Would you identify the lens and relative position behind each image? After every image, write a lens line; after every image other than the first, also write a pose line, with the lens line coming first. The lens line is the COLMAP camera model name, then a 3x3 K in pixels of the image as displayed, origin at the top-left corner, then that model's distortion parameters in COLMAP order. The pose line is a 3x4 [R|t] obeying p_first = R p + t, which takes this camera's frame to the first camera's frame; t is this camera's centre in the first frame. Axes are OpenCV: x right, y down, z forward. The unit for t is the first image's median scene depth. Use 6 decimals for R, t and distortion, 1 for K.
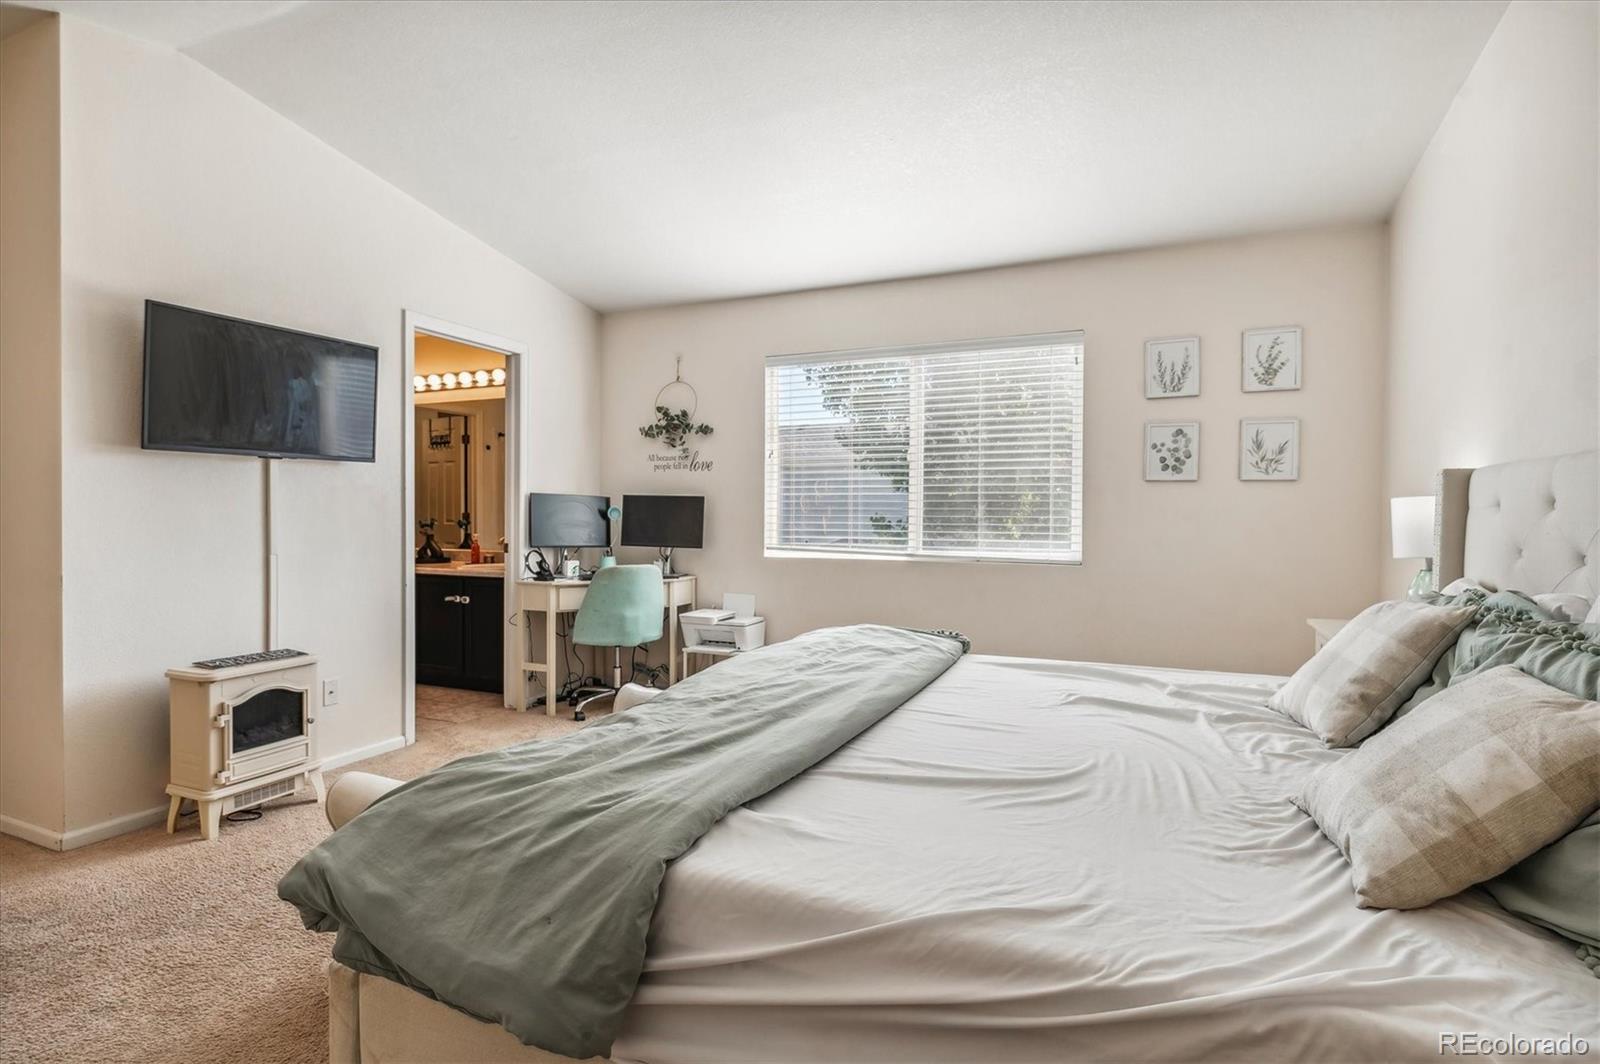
lens RADIAL K [[795.6, 0, 799.5], [0, 795.6, 519.9], [0, 0, 1]] dist [0.003919, -0.002277]
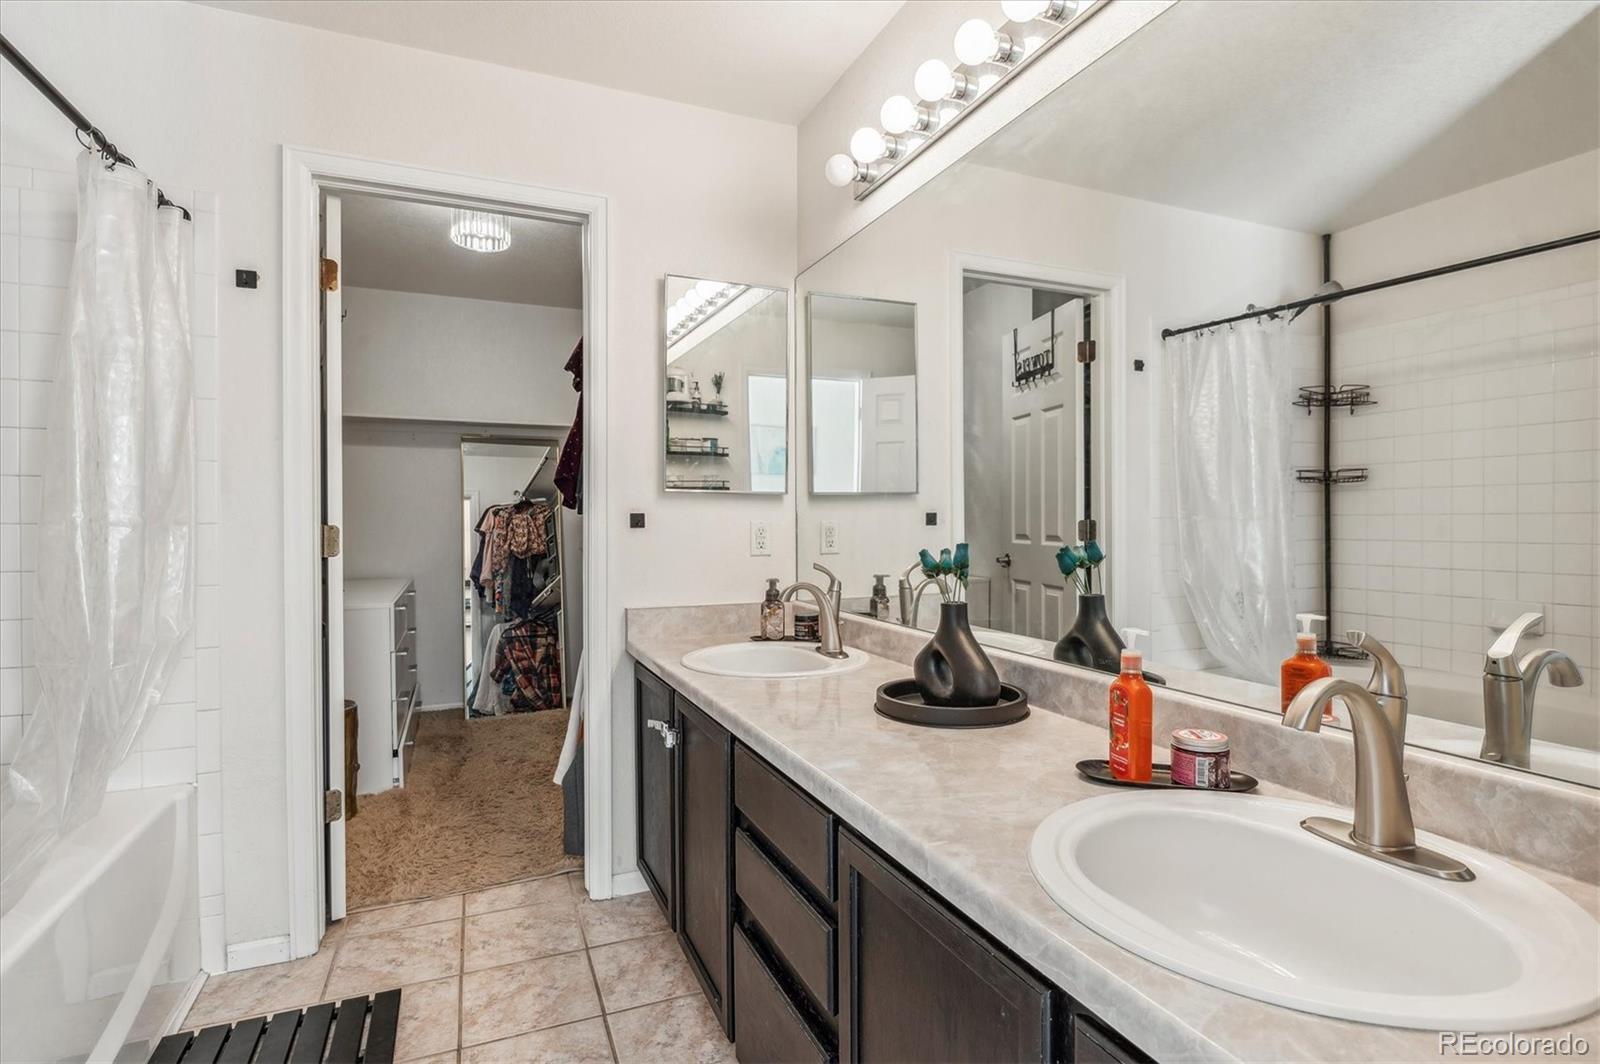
lens RADIAL K [[795.6, 0, 799.5], [0, 795.6, 519.9], [0, 0, 1]] dist [0.003919, -0.002277]
pose [[0.733799, -0.005471, -0.679344, -0.302580], [0.001802, 0.999980, -0.006107, -0.008892], [0.679364, 0.003257, 0.733794, 0.725668]]
